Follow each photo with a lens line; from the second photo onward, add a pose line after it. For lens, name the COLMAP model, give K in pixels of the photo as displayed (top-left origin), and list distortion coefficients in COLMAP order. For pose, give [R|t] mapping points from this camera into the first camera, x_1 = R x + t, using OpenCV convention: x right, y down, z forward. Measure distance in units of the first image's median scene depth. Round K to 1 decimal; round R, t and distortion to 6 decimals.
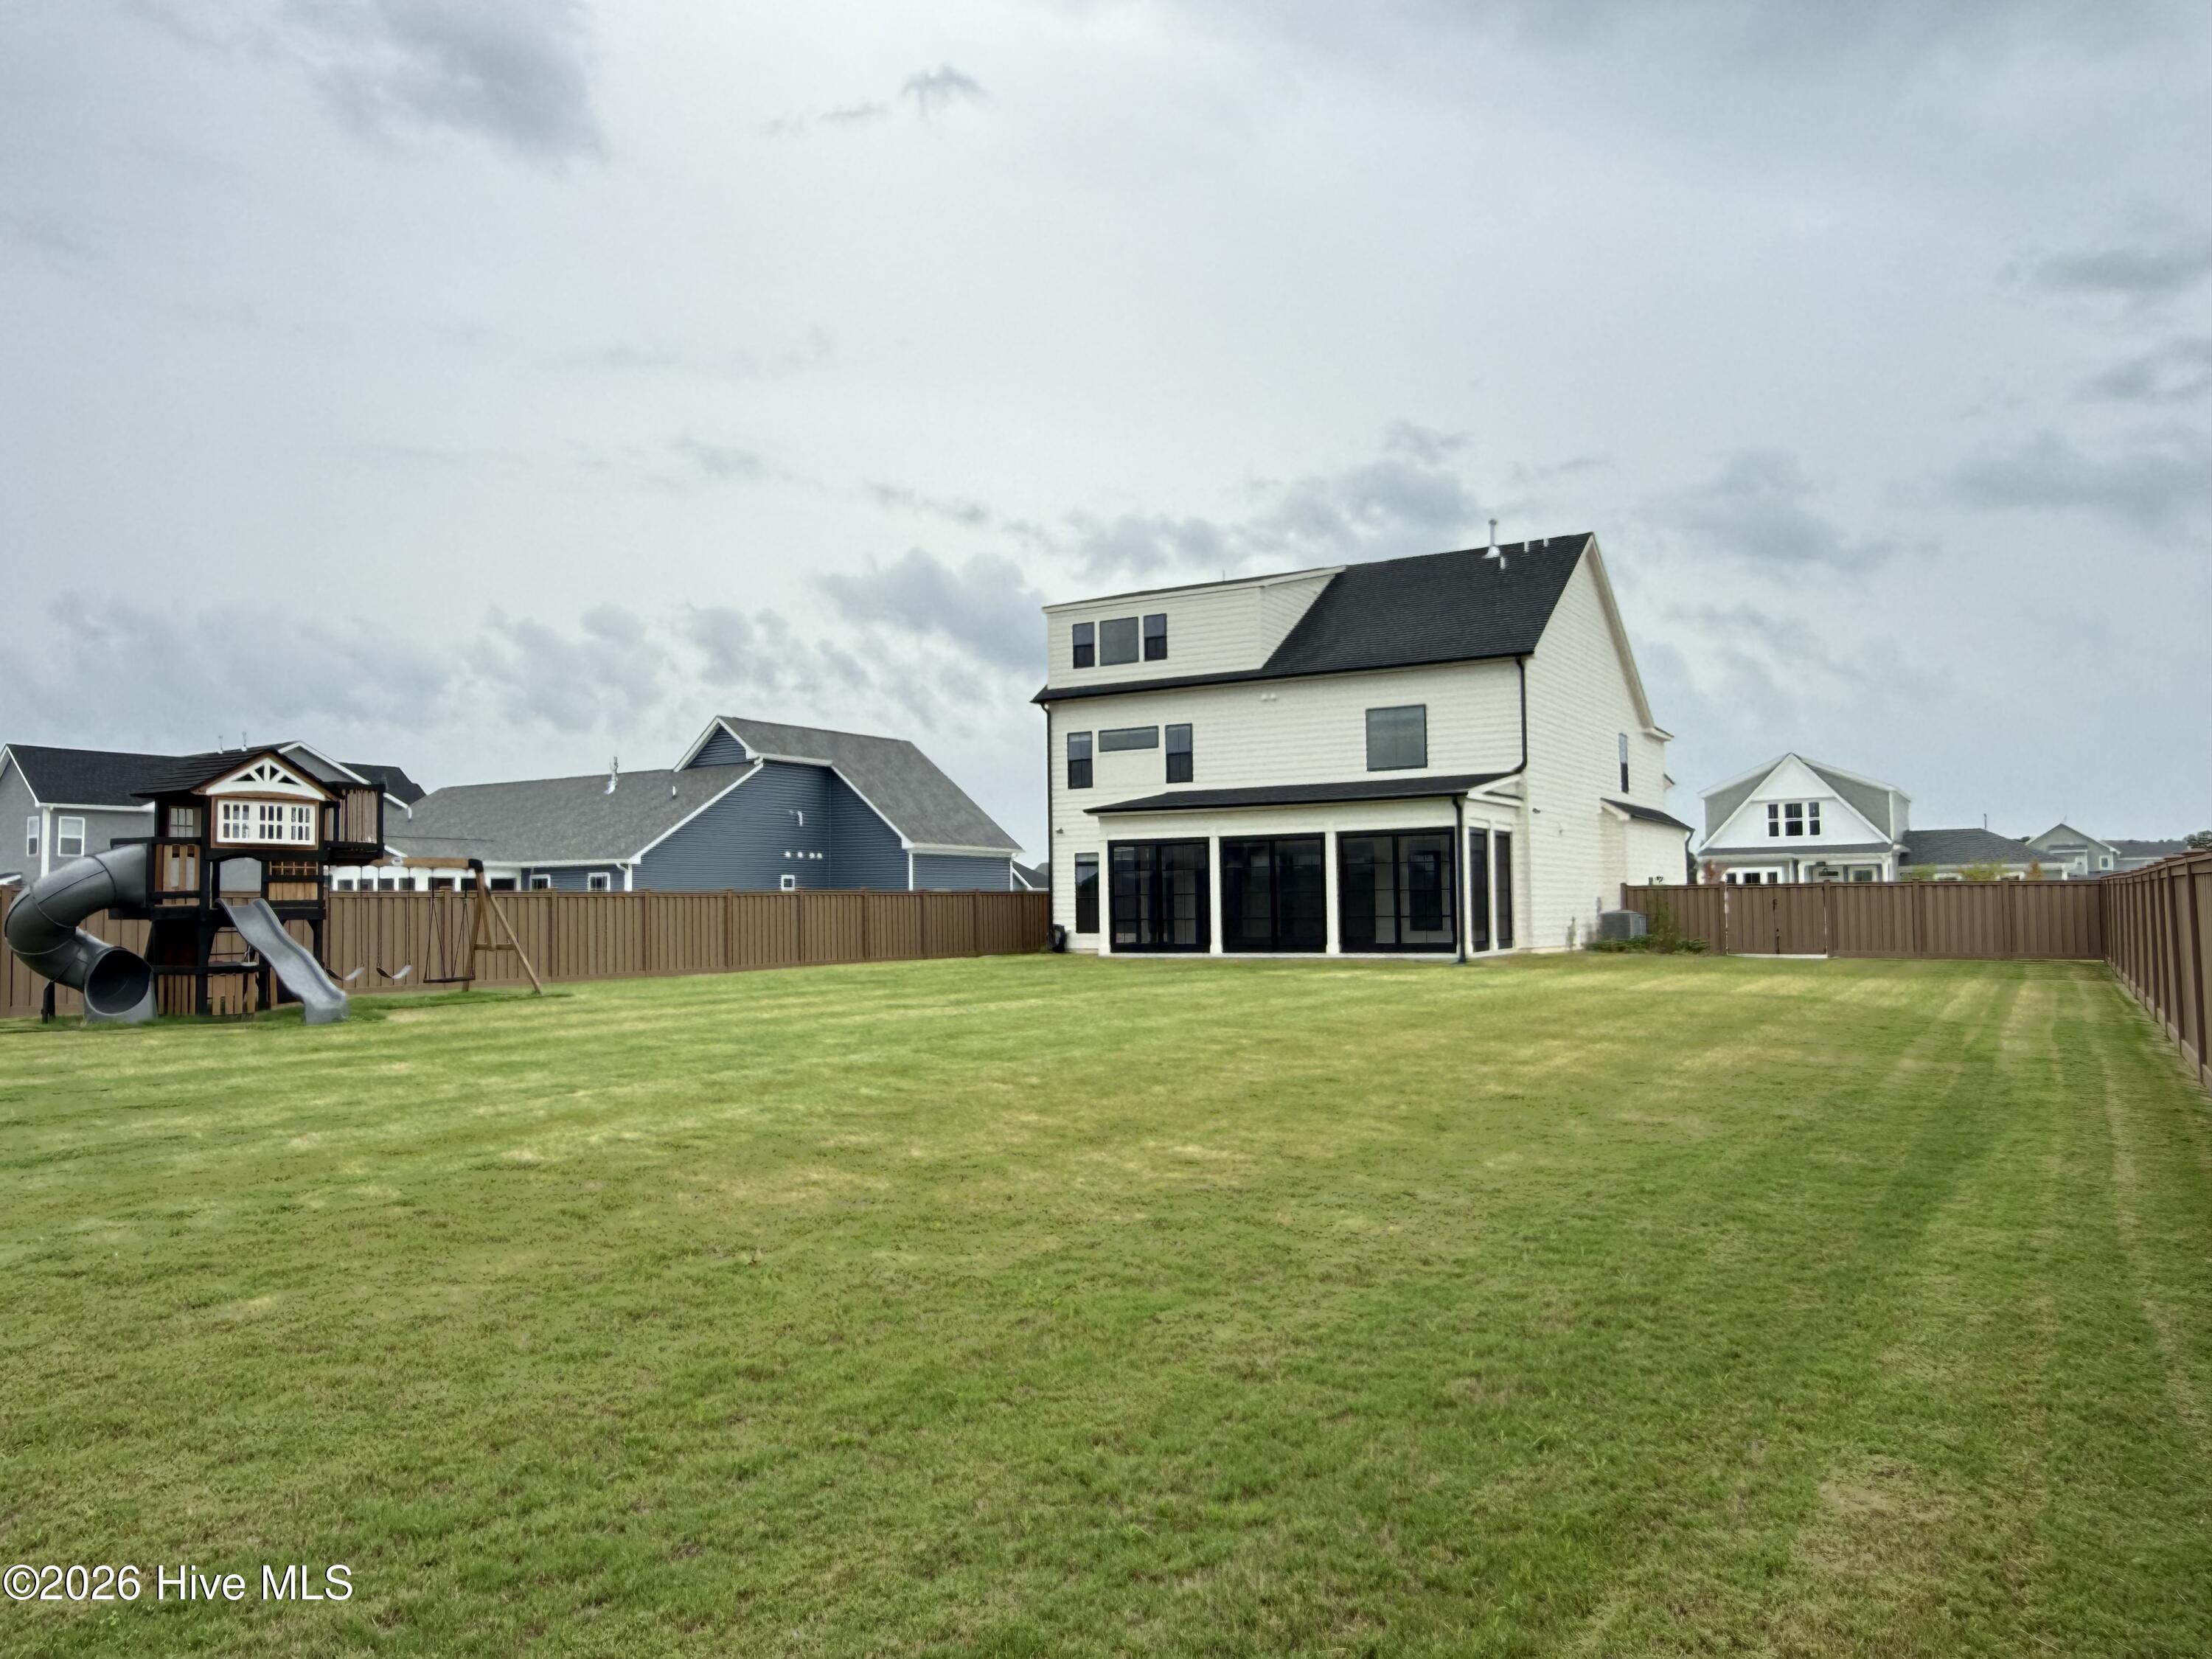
lens RADIAL K [[1572.1, 0, 1106.0], [0, 1572.1, 829.5], [0, 0, 1]] dist [-0.000739, 0.004424]
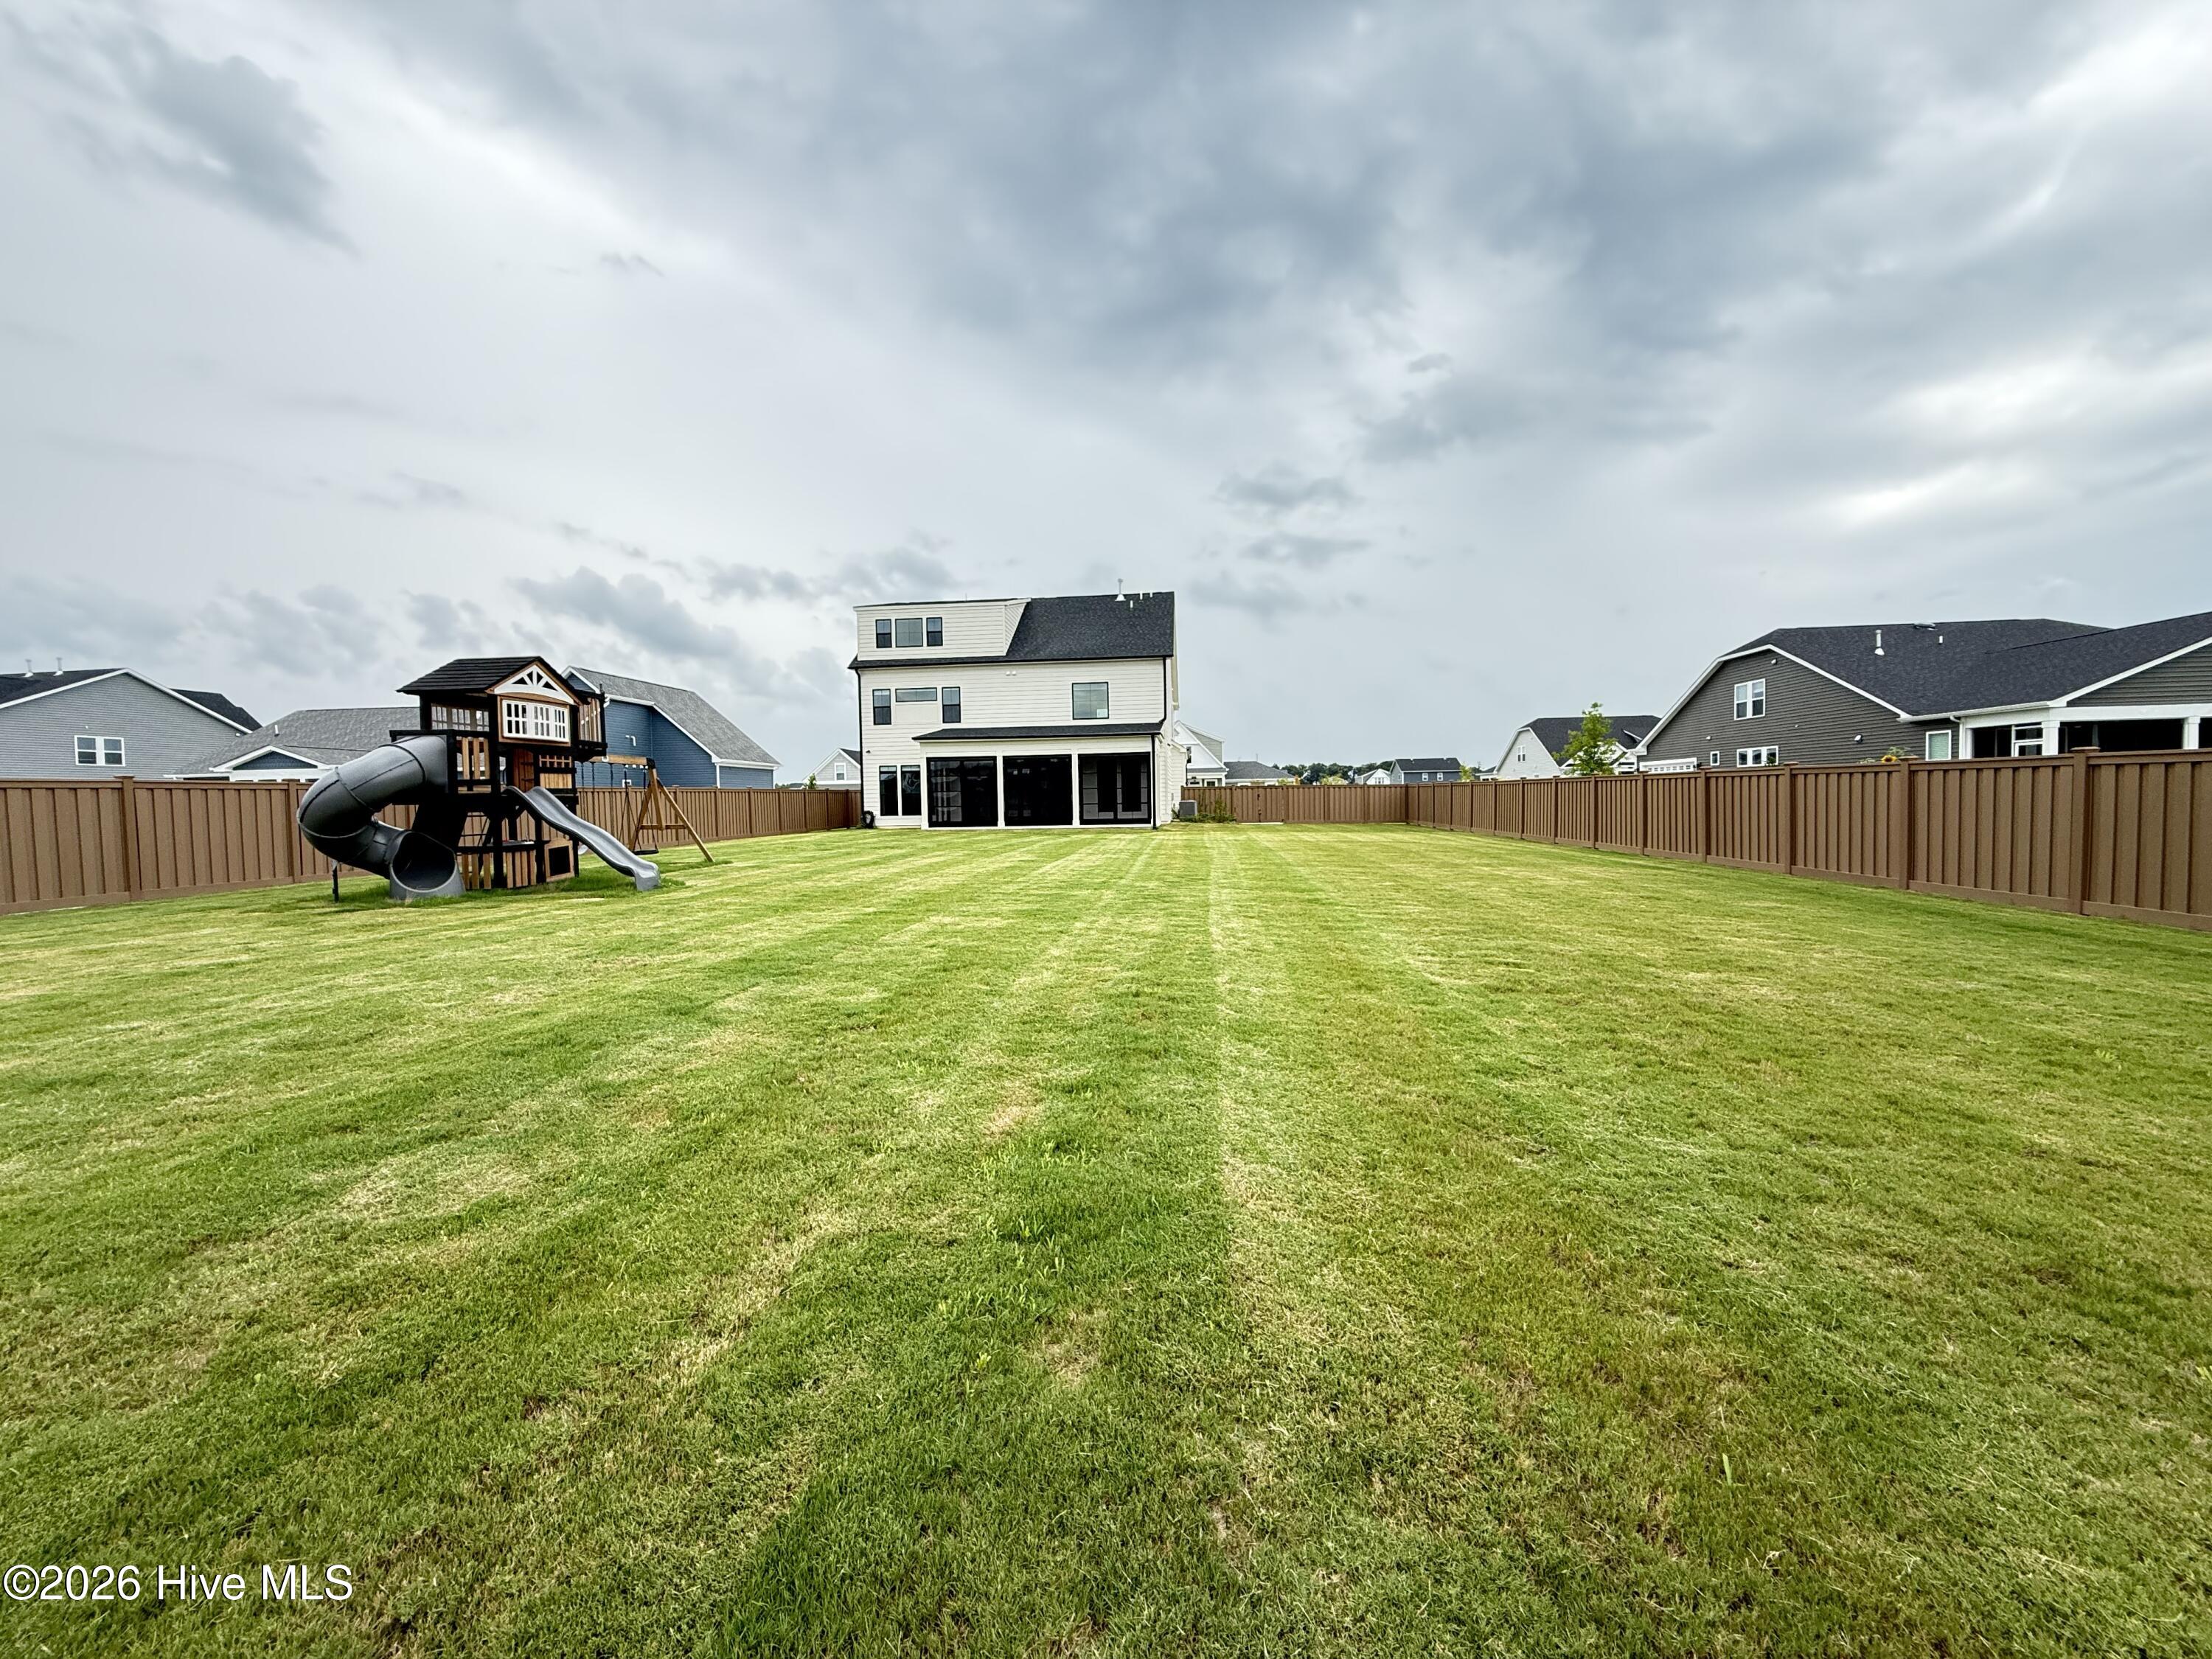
lens RADIAL K [[872.3, 0, 1106.9], [0, 872.3, 805.3], [0, 0, 1]] dist [0.000881, 0.000595]
pose [[0.906734, -0.007063, 0.421645, -0.508874], [-0.015038, 0.998682, 0.049069, 0.023492], [-0.421436, -0.050834, 0.905432, 0.285729]]
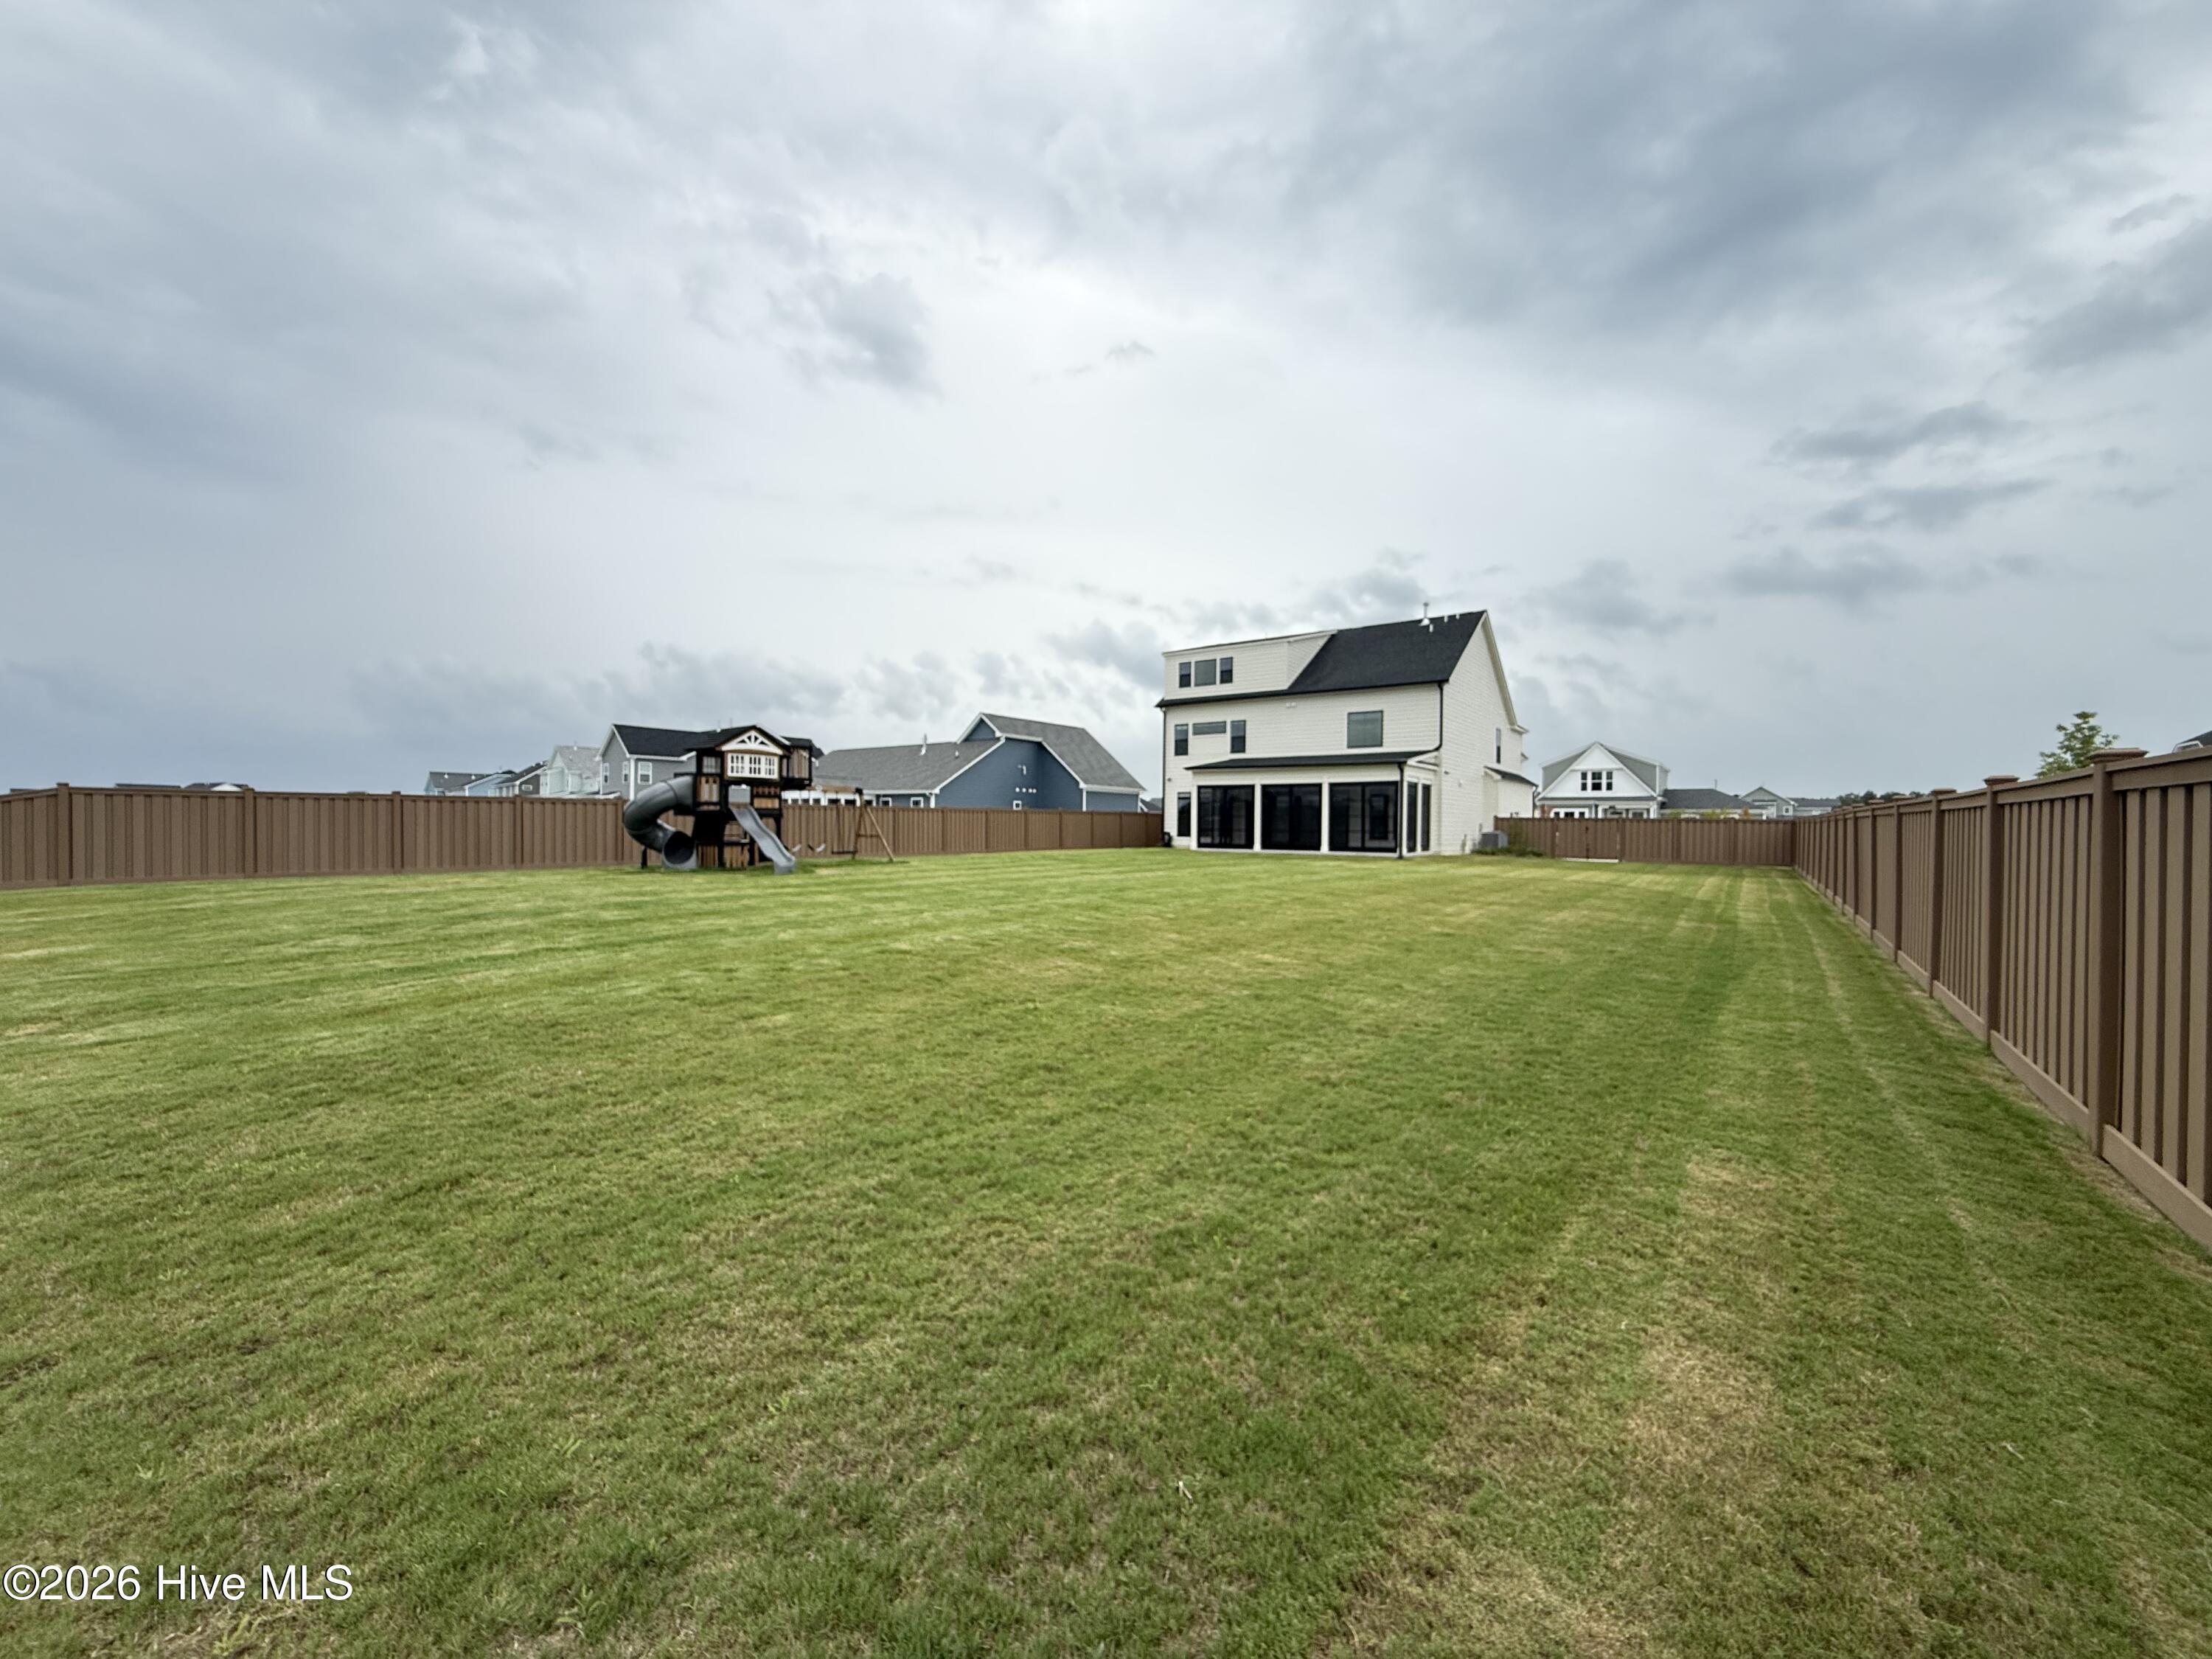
lens RADIAL K [[872.7, 0, 1106.0], [0, 872.7, 829.5], [0, 0, 1]] dist [0.001833, 0.000033]
pose [[0.995353, 0.024262, -0.093182, -0.021257], [-0.018855, 0.998111, 0.058477, 0.003144], [0.094424, -0.056449, 0.993930, 0.005905]]
